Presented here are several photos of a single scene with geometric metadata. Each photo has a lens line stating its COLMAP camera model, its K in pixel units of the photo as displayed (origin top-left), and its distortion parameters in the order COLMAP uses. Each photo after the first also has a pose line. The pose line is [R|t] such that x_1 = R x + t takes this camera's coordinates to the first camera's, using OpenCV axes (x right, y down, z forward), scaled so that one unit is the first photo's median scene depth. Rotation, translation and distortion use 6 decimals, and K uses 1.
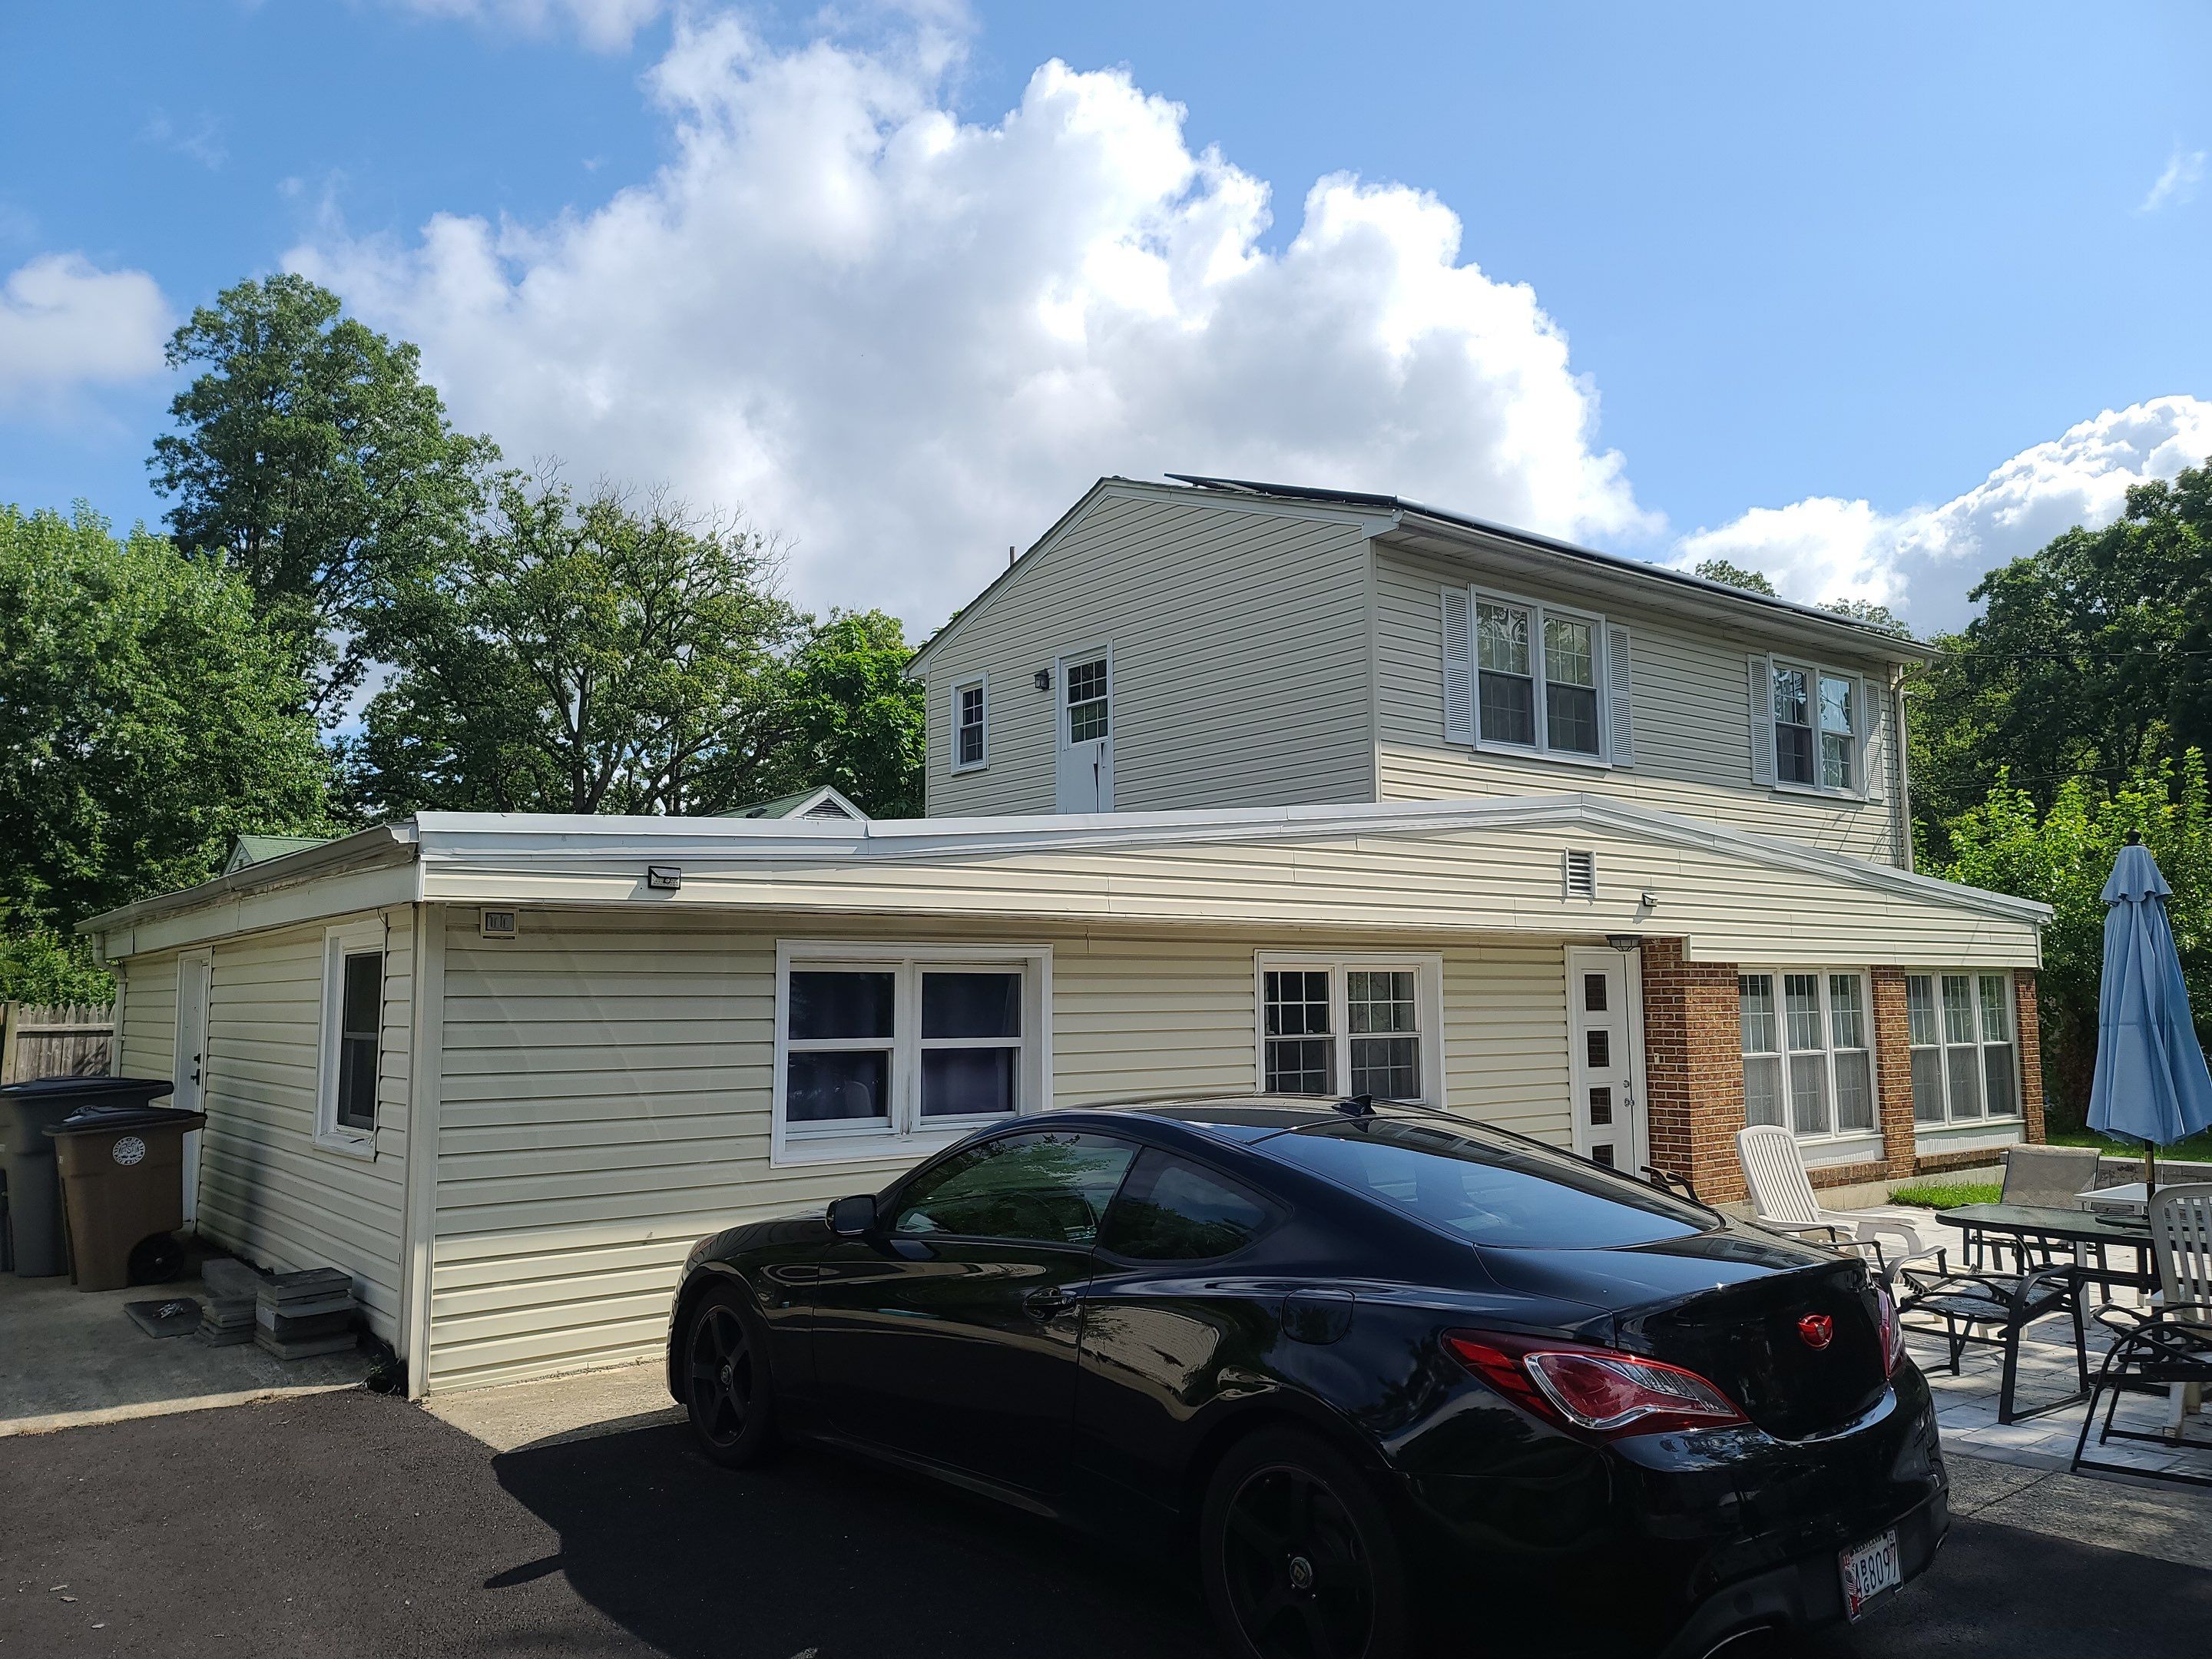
lens RADIAL K [[1615.0, 0, 1124.1], [0, 1615.0, 848.4], [0, 0, 1]] dist [0.081609, -0.072724]
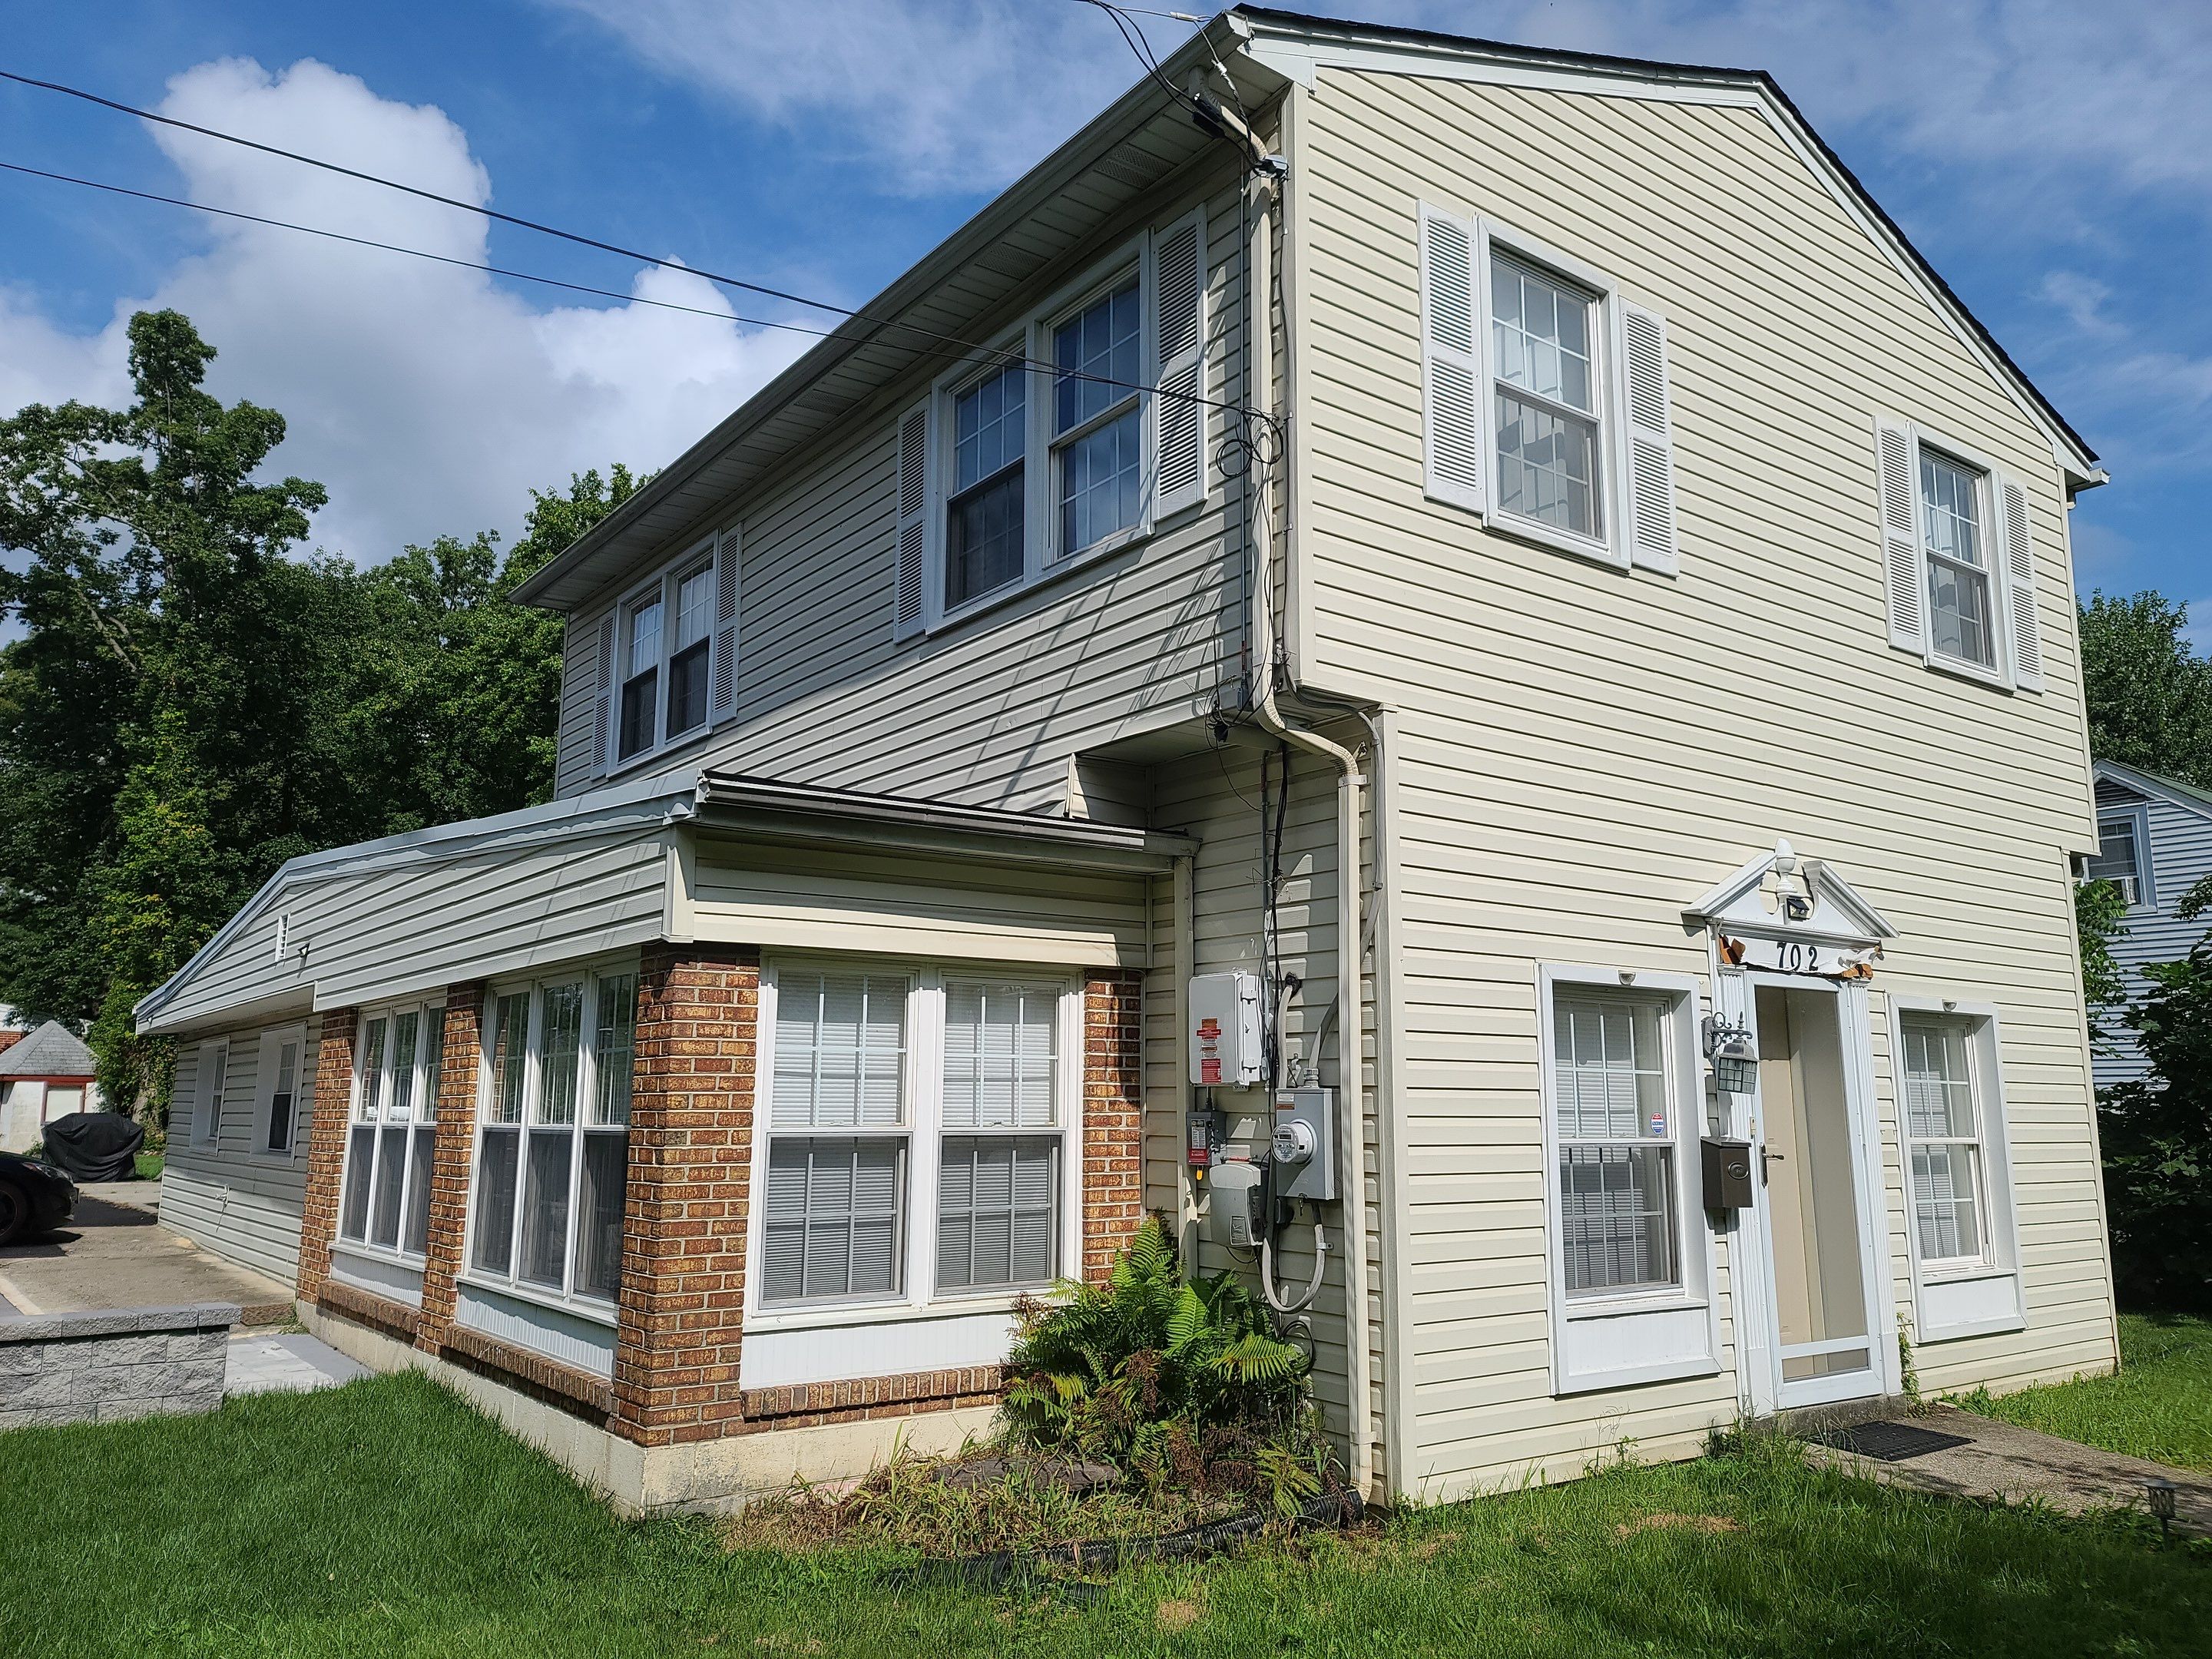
lens RADIAL K [[1615.0, 0, 1126.6], [0, 1615.0, 827.9], [0, 0, 1]] dist [0.081609, -0.072724]
pose [[-0.031279, -0.161320, -0.986406, 1.223863], [0.092033, 0.982232, -0.163556, 0.156286], [0.995265, -0.095898, -0.015876, 1.456883]]
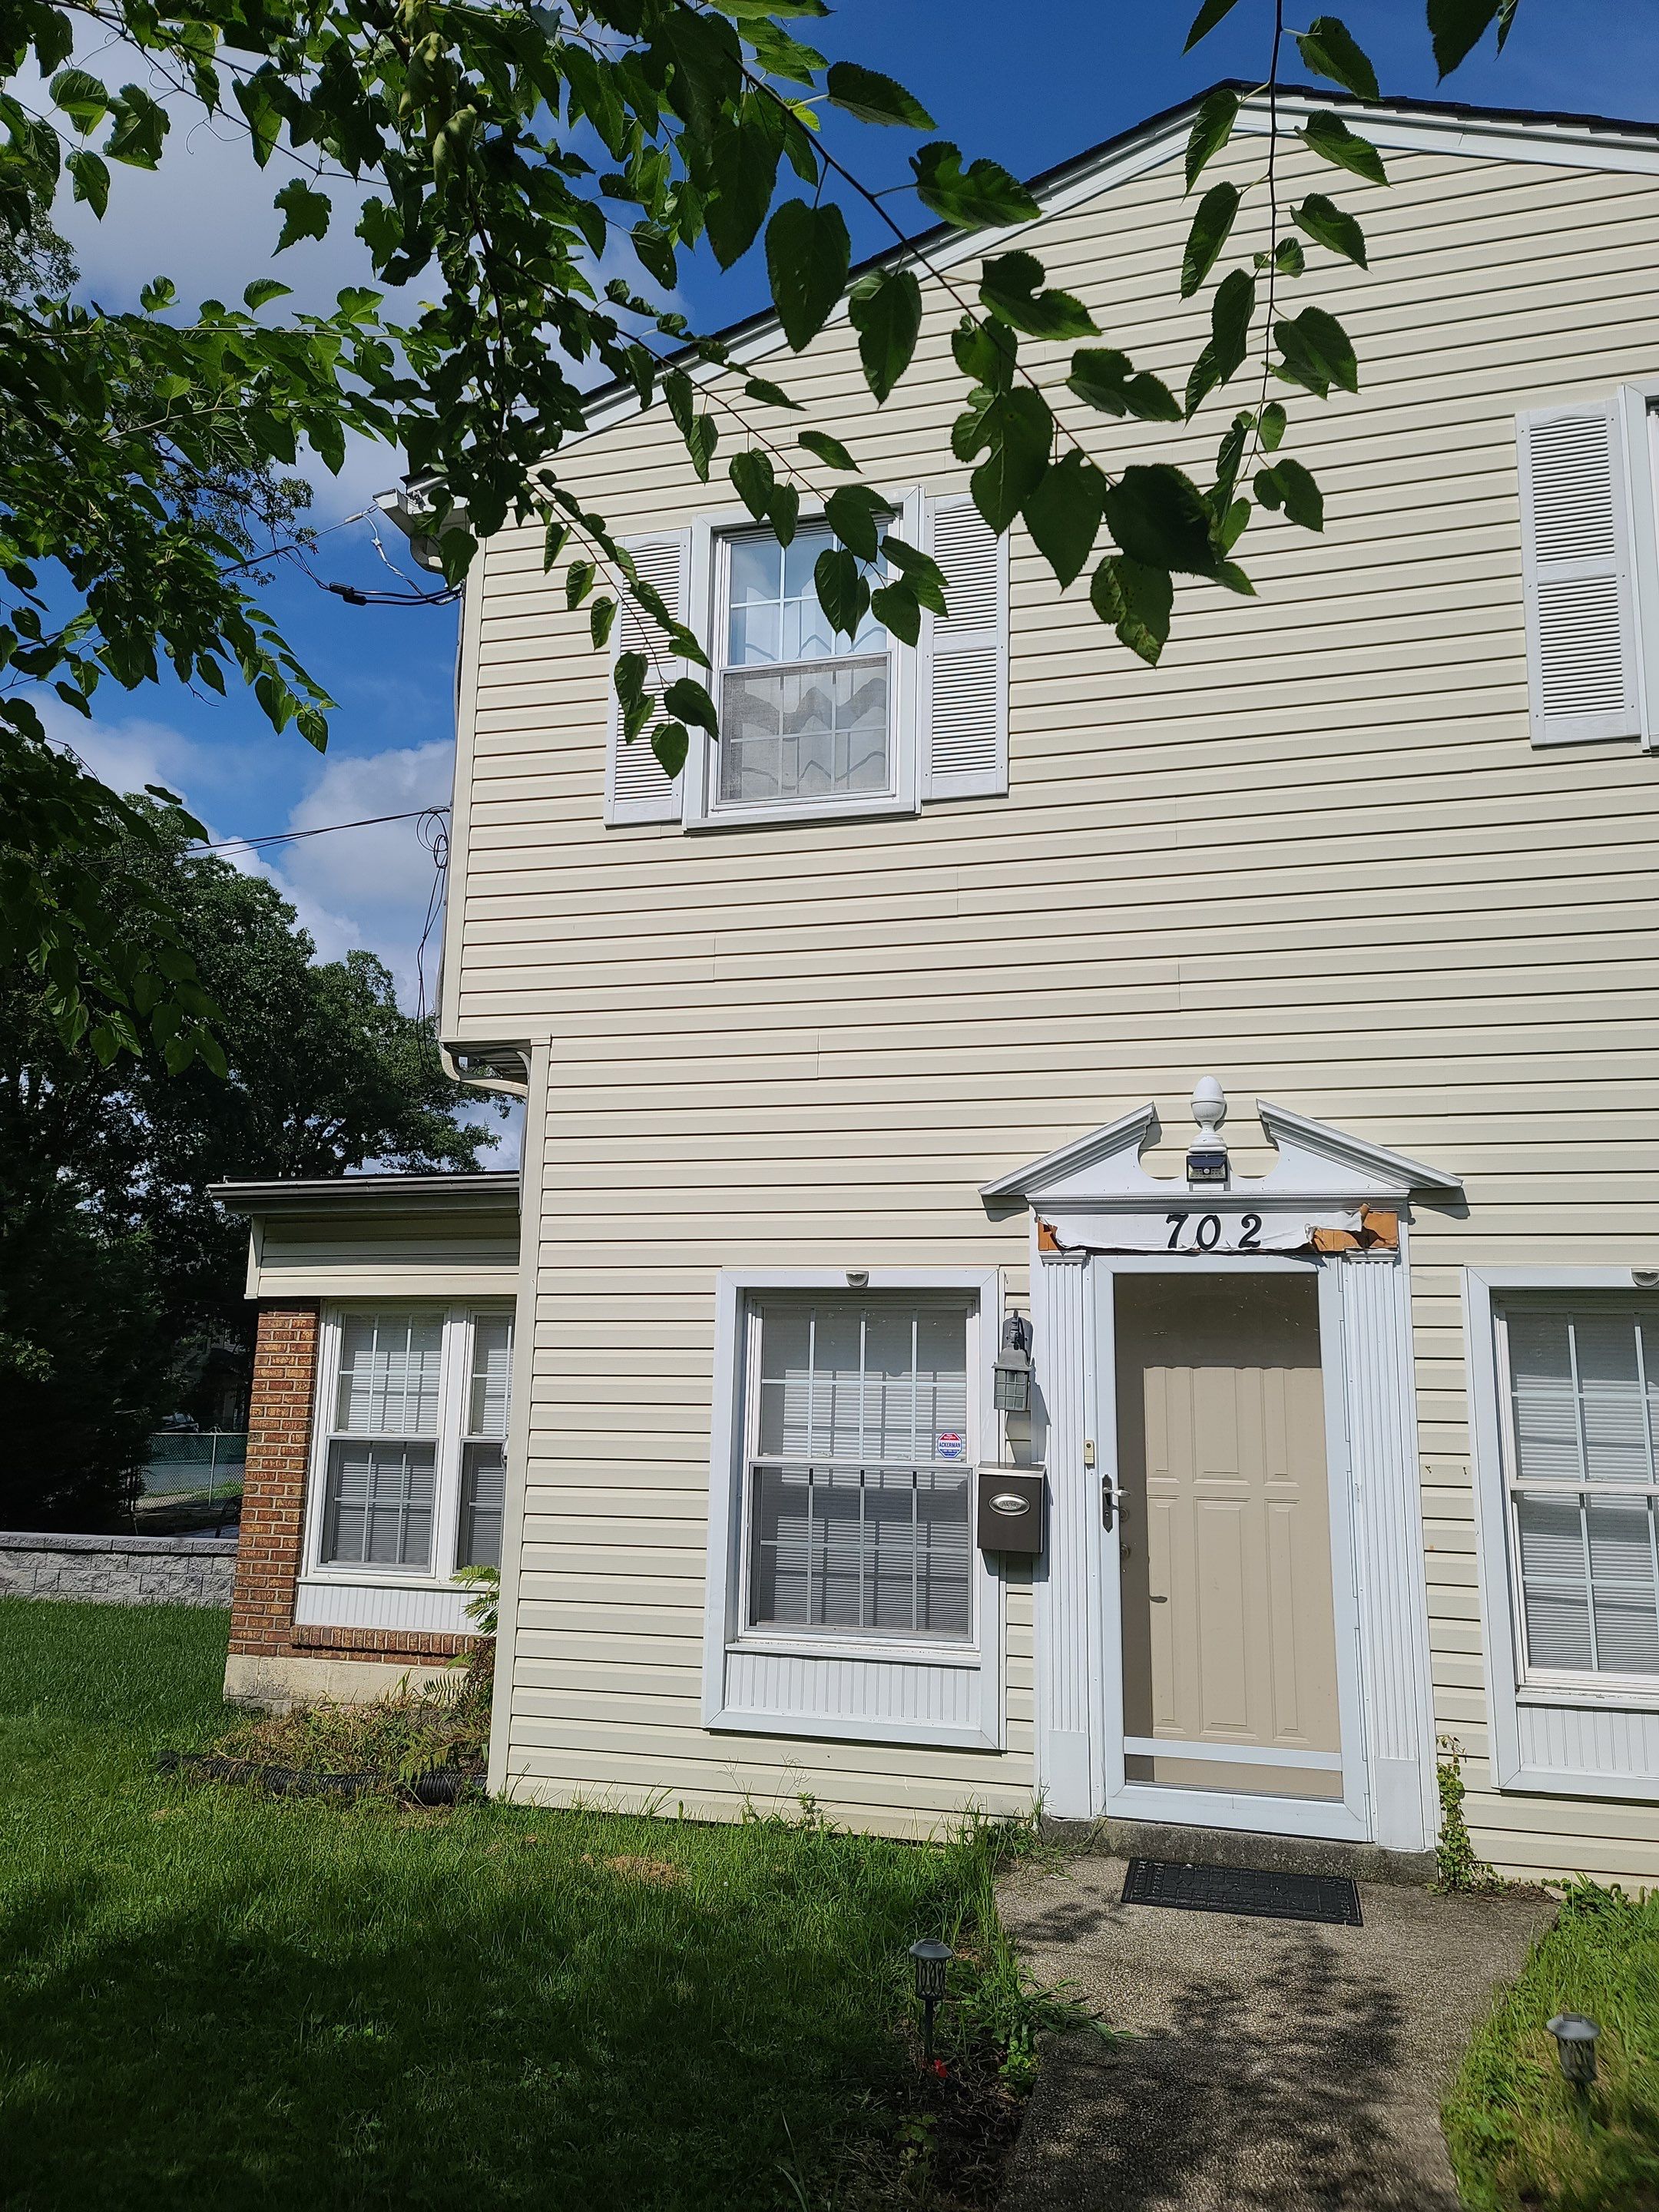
lens RADIAL K [[1615.0, 0, 809.4], [0, 1615.0, 1112.6], [0, 0, 1]] dist [0.081609, -0.072724]
pose [[-0.806479, -0.112129, -0.580533, 0.952354], [0.046548, 0.966765, -0.251394, 0.207995], [0.589428, -0.229767, -0.774456, 2.023326]]
